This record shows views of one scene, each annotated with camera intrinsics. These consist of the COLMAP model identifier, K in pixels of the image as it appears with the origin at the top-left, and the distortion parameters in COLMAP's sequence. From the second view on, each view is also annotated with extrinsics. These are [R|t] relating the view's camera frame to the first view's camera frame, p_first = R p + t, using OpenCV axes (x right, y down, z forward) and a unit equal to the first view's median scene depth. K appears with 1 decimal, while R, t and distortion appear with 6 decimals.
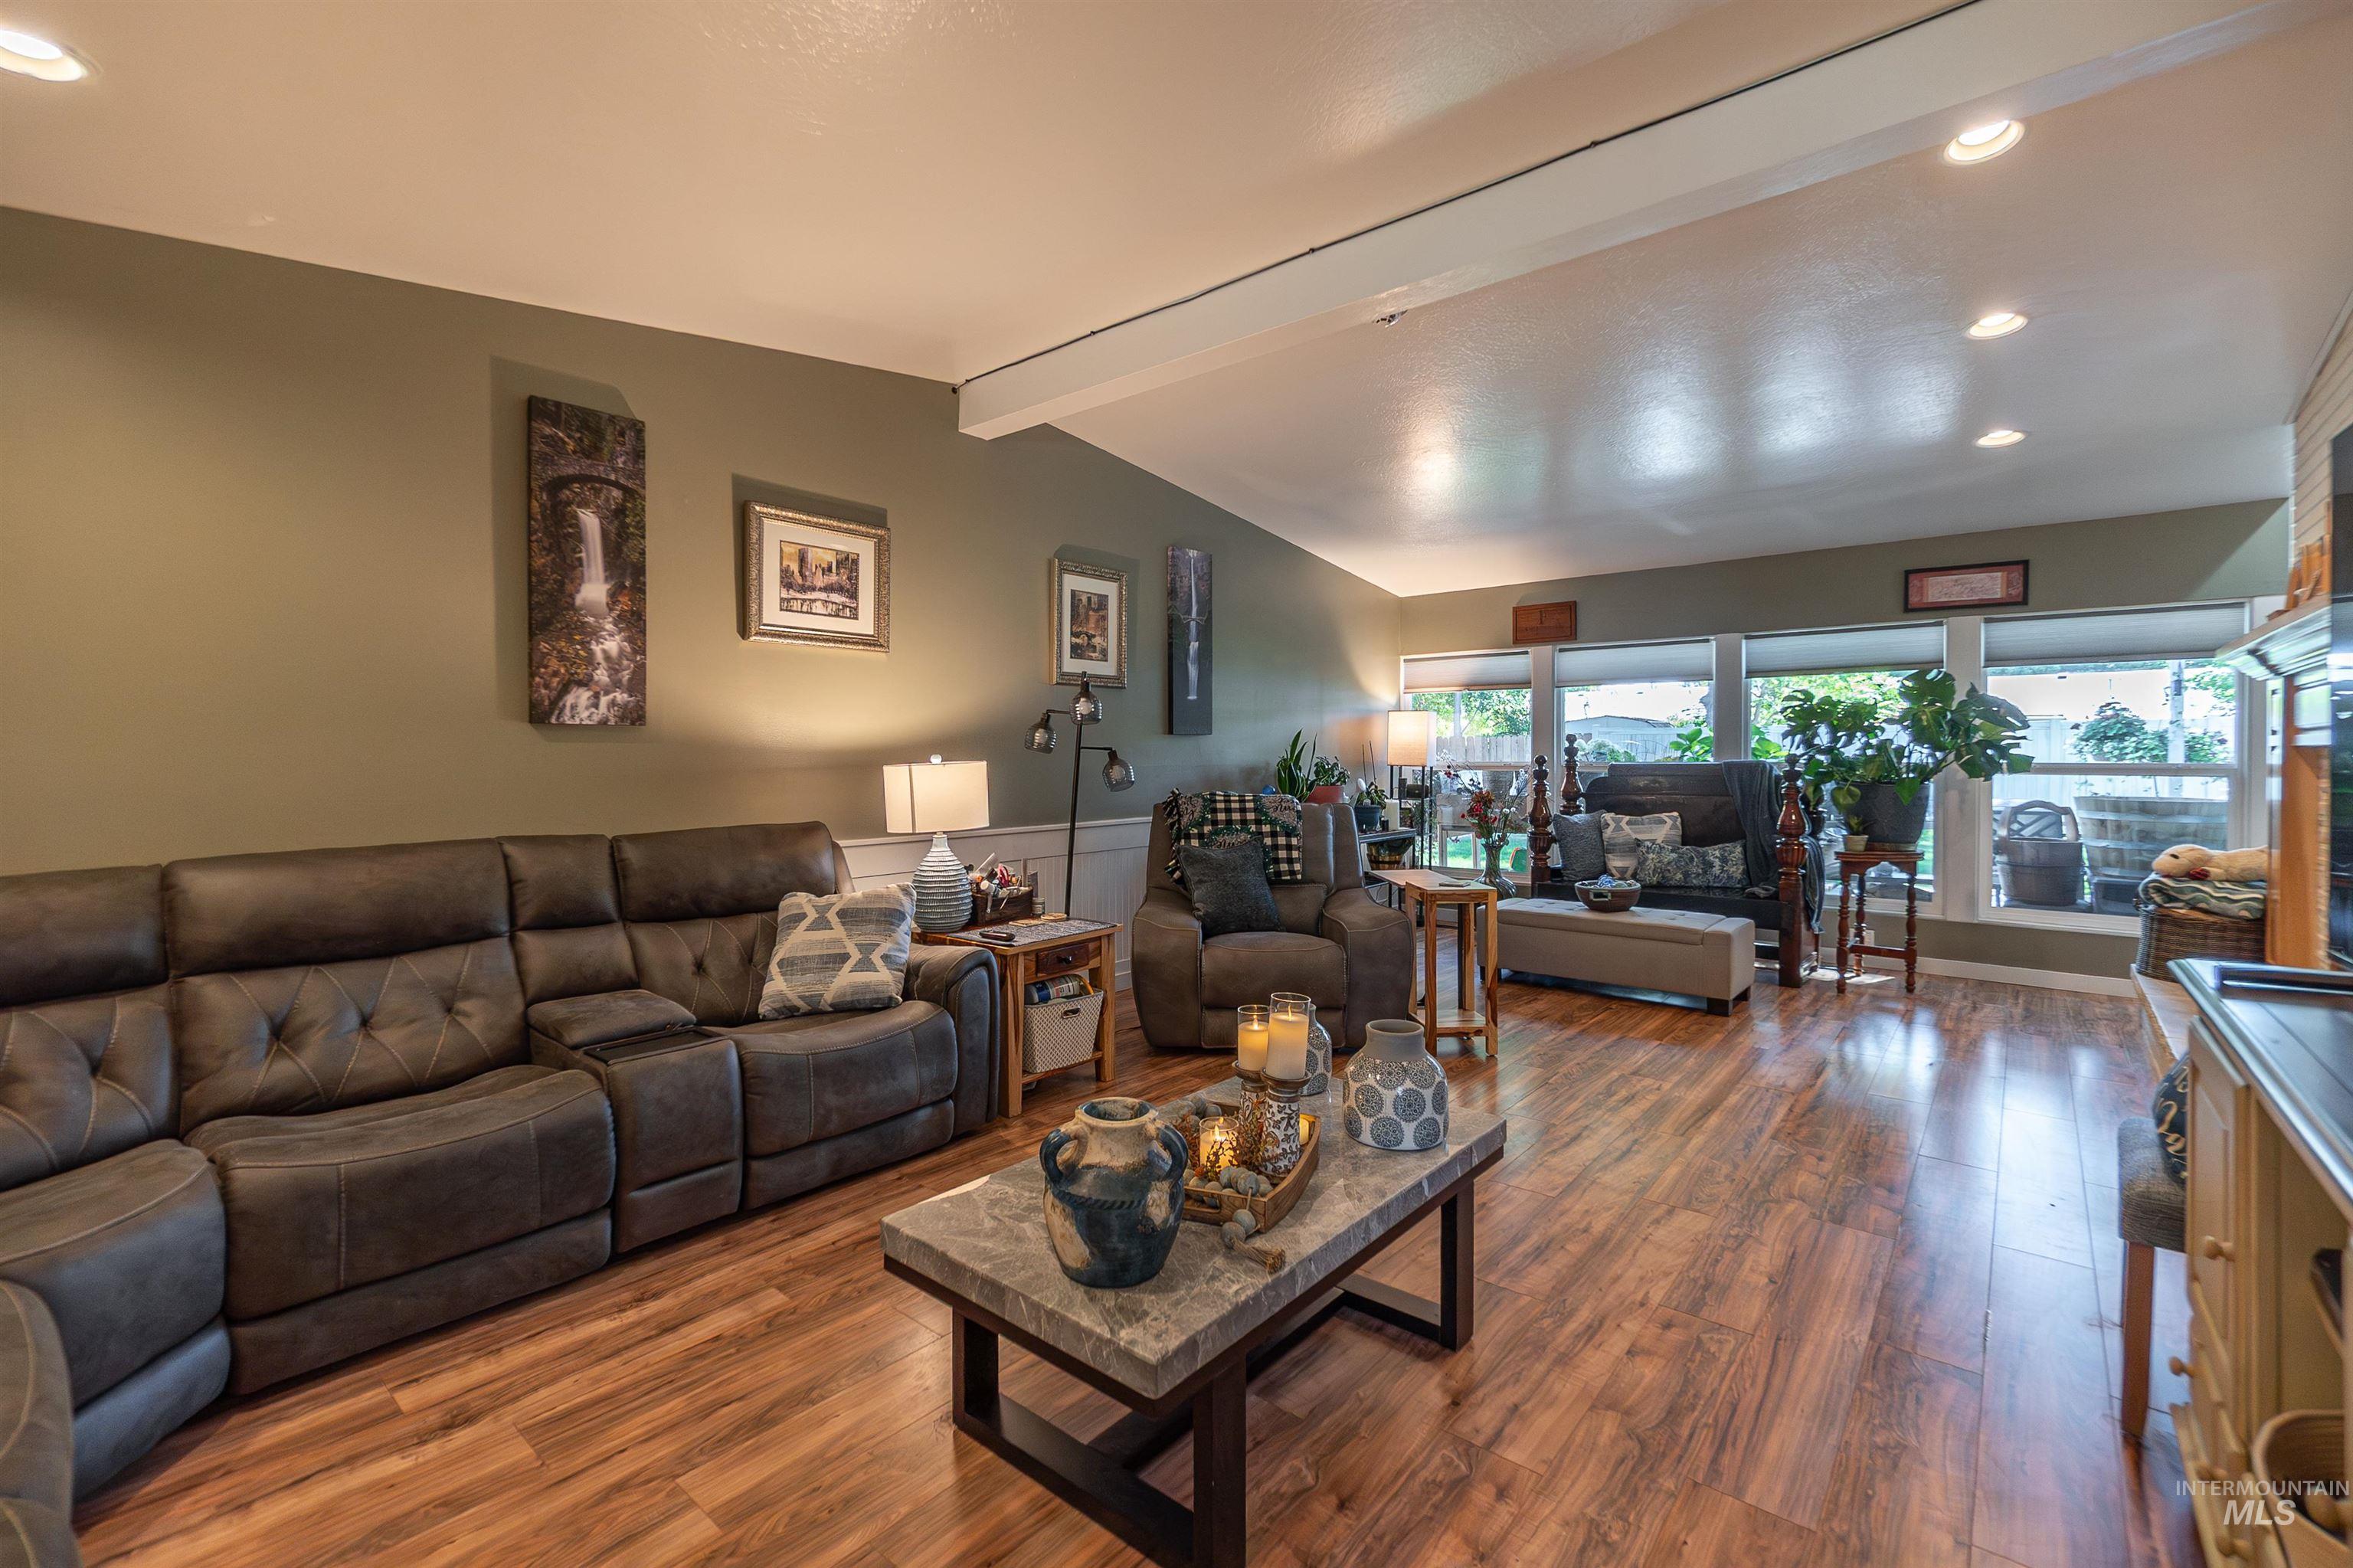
lens RADIAL K [[1015.2, 0, 1175.6], [0, 1015.2, 768.7], [0, 0, 1]] dist [-0.006906, -0.000005]
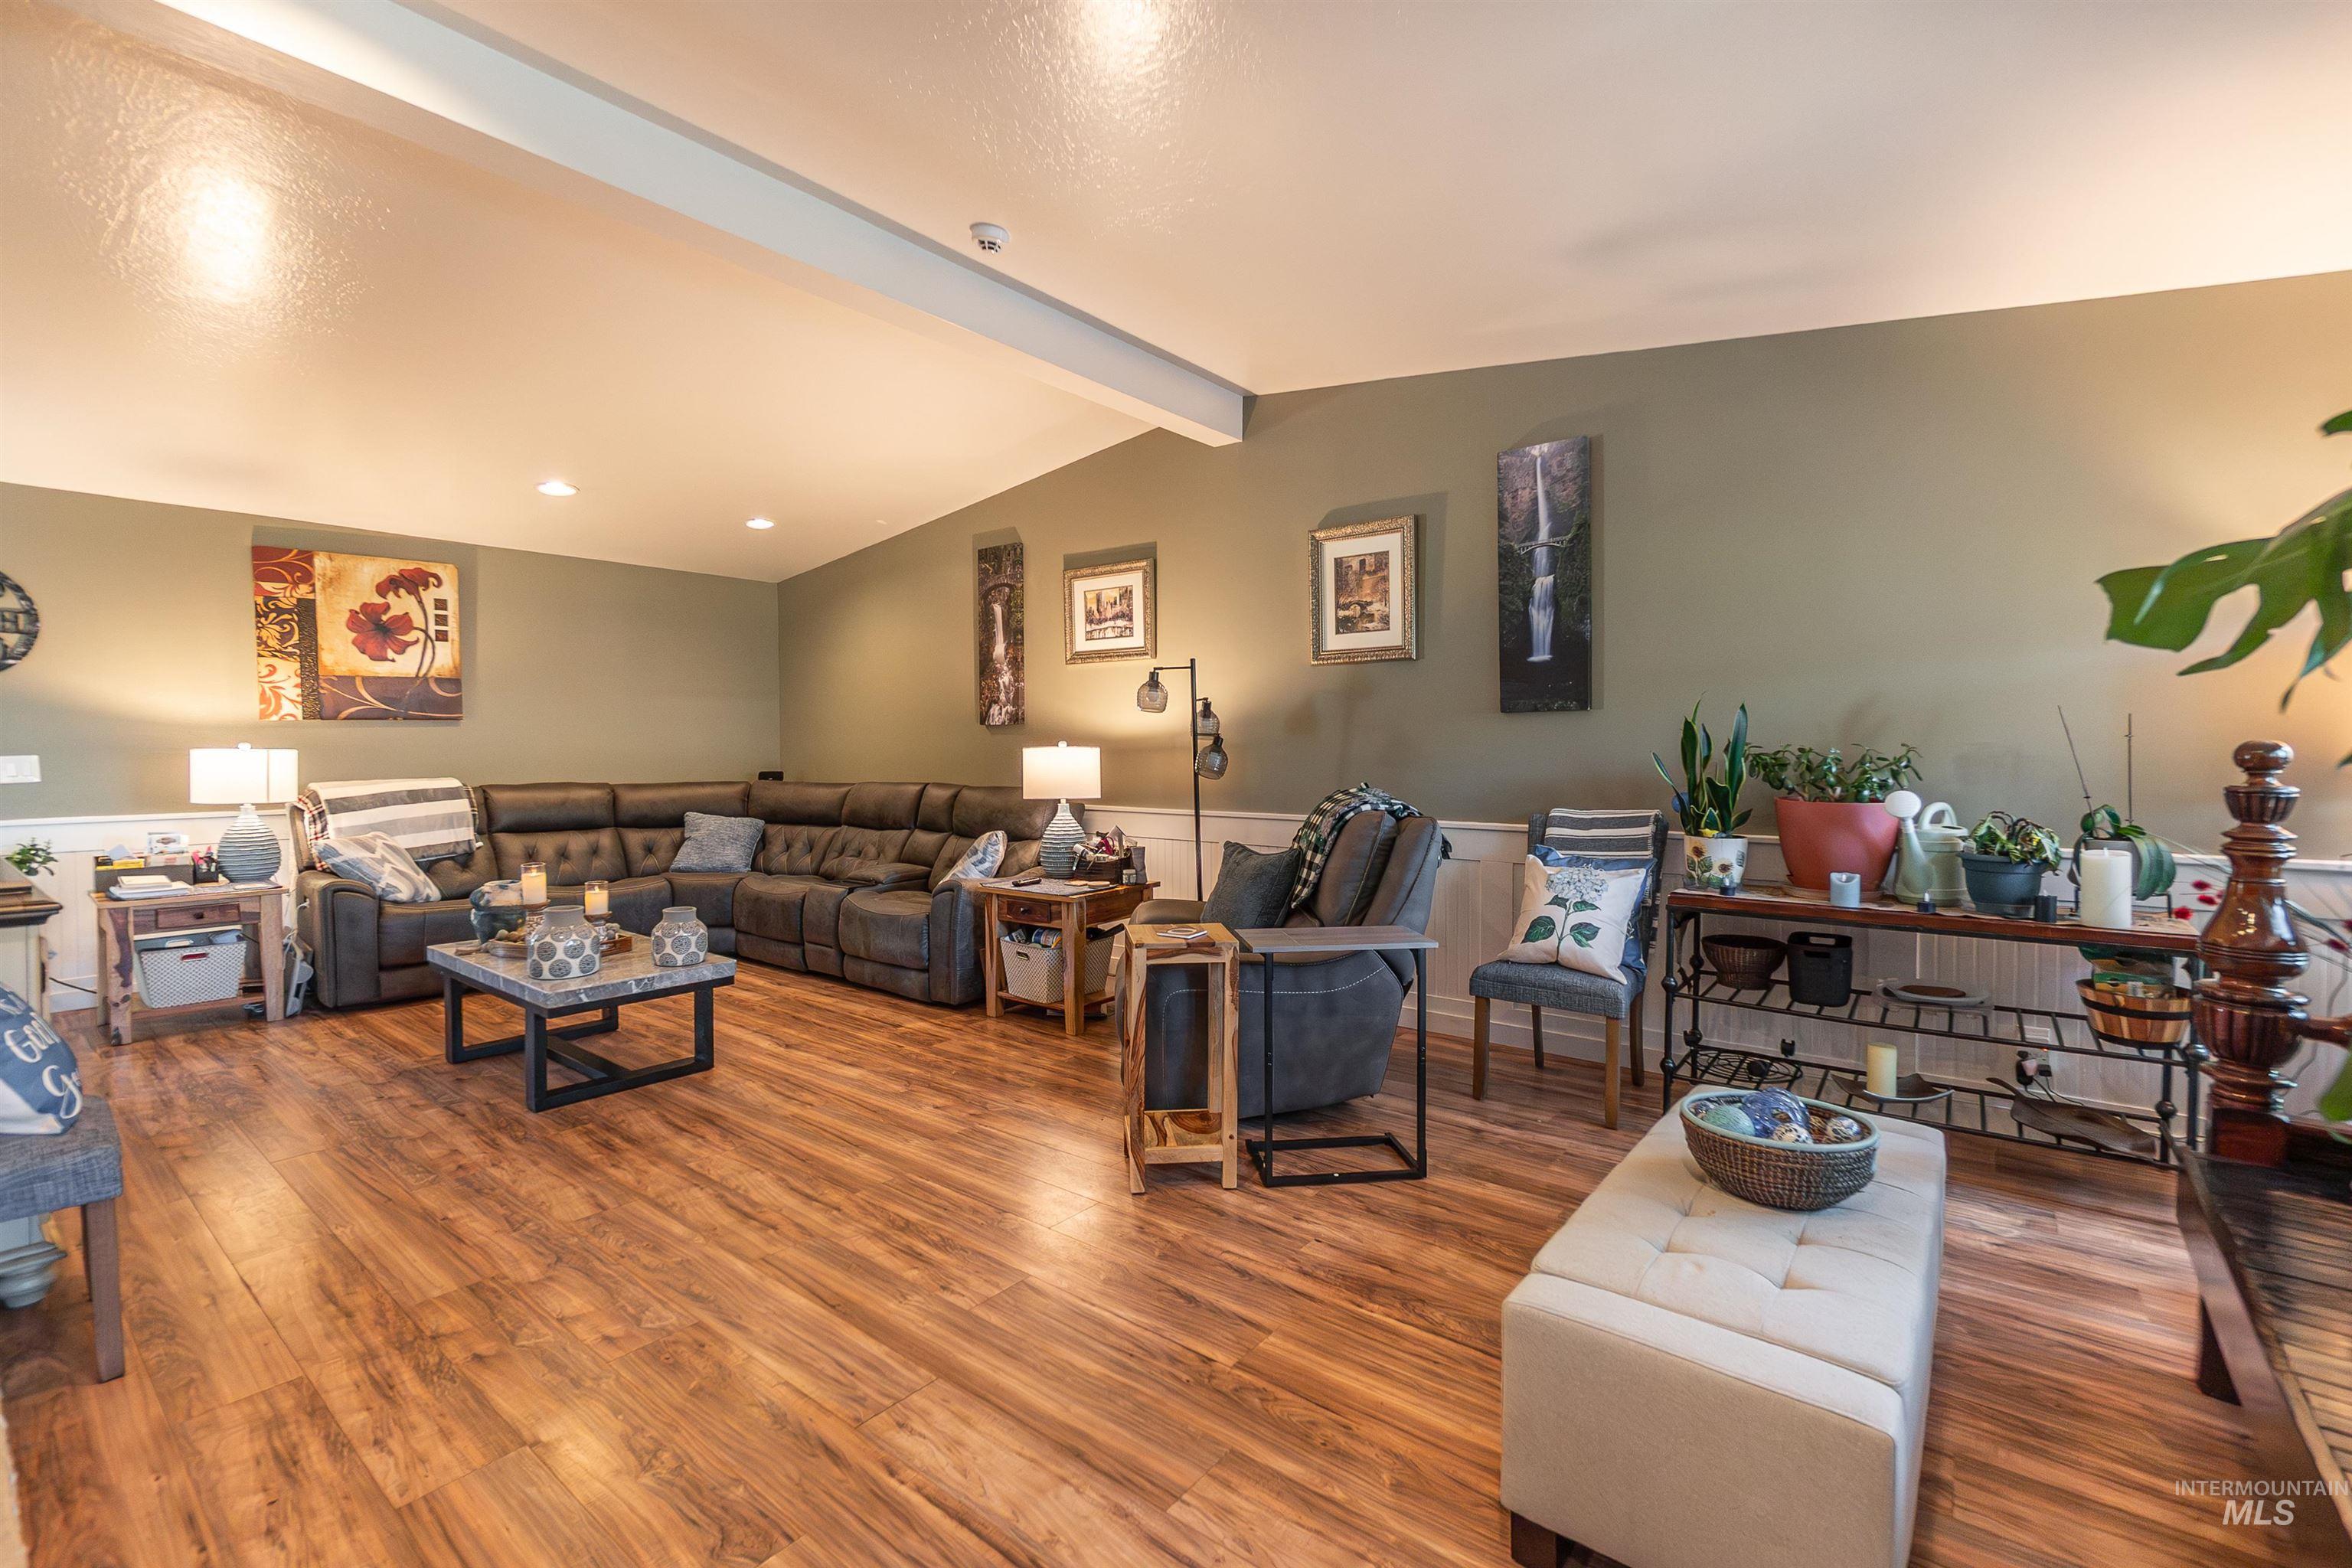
lens RADIAL K [[1014.7, 0, 1163.1], [0, 1014.7, 772.4], [0, 0, 1]] dist [-0.006906, -0.000005]
pose [[0.028475, 0.029307, -0.999165, 1.093751], [-0.011855, 0.999510, 0.028979, -0.013963], [0.999524, 0.011020, 0.028808, 1.123115]]
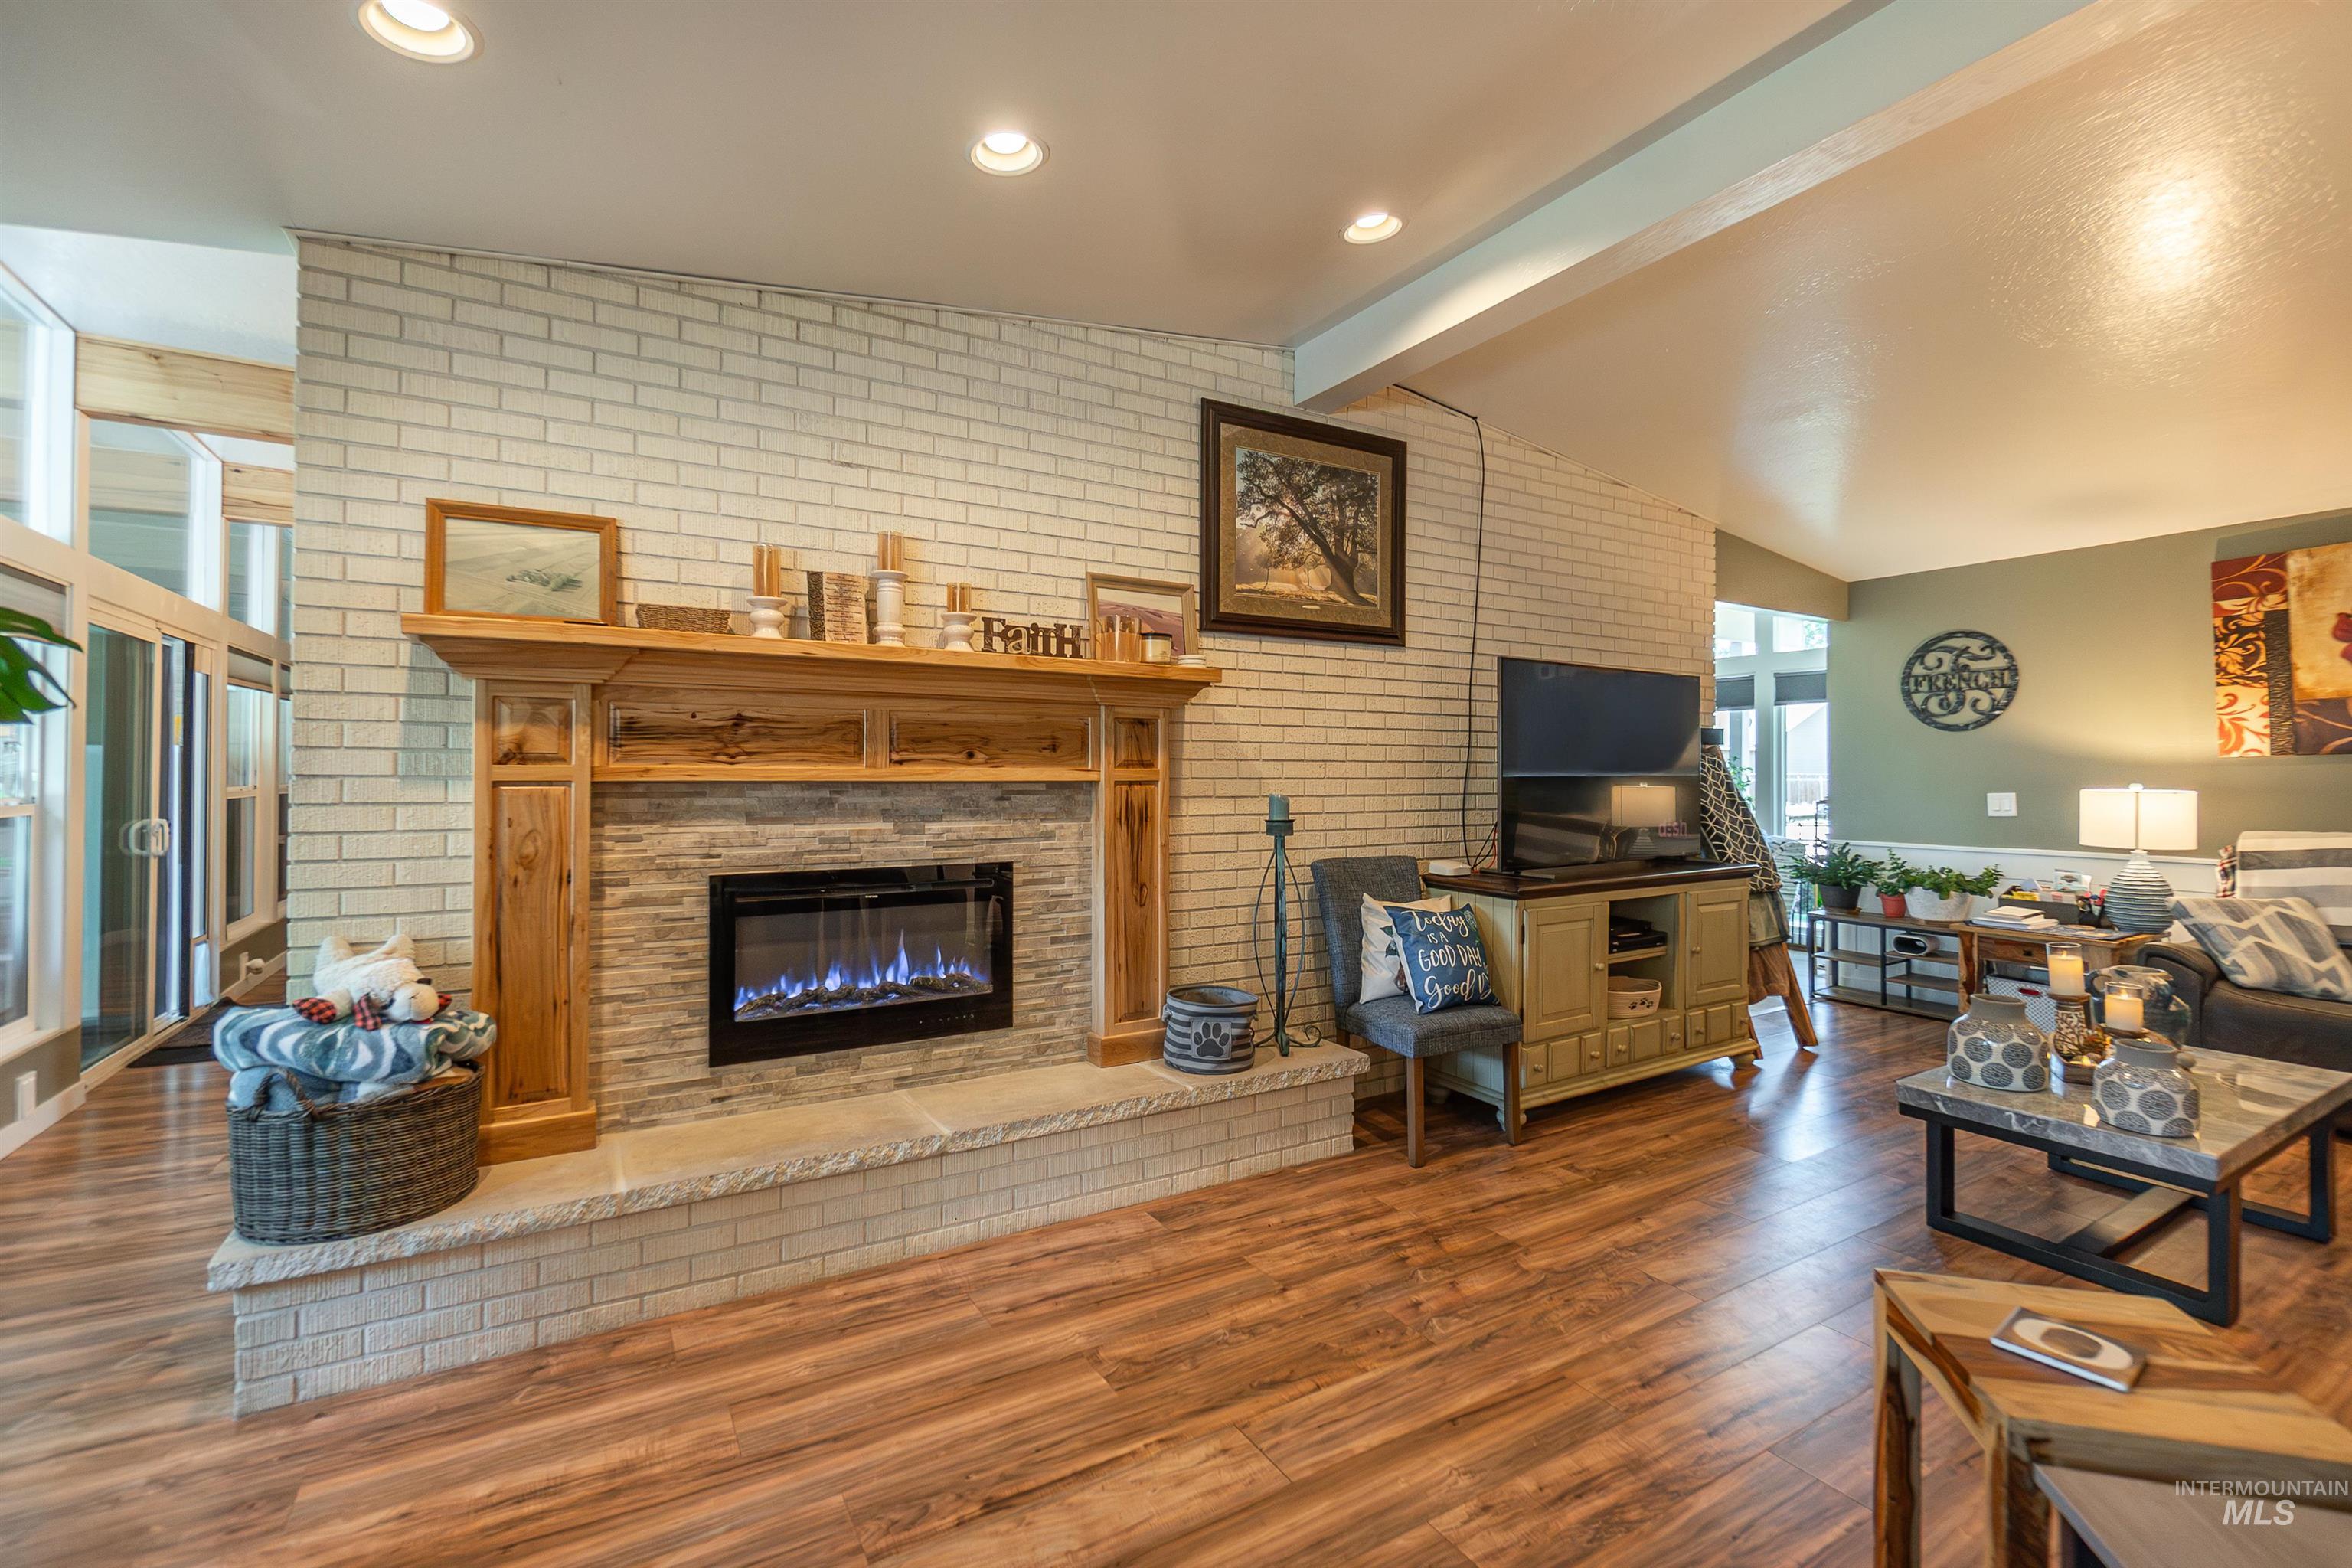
lens RADIAL K [[1014.7, 0, 1170.5], [0, 1014.7, 774.8], [0, 0, 1]] dist [-0.006906, -0.000005]
pose [[-0.943699, 0.002933, 0.330794, 0.463137], [0.007168, 0.999907, 0.011582, -0.032904], [-0.330729, 0.013301, -0.943632, 1.505894]]
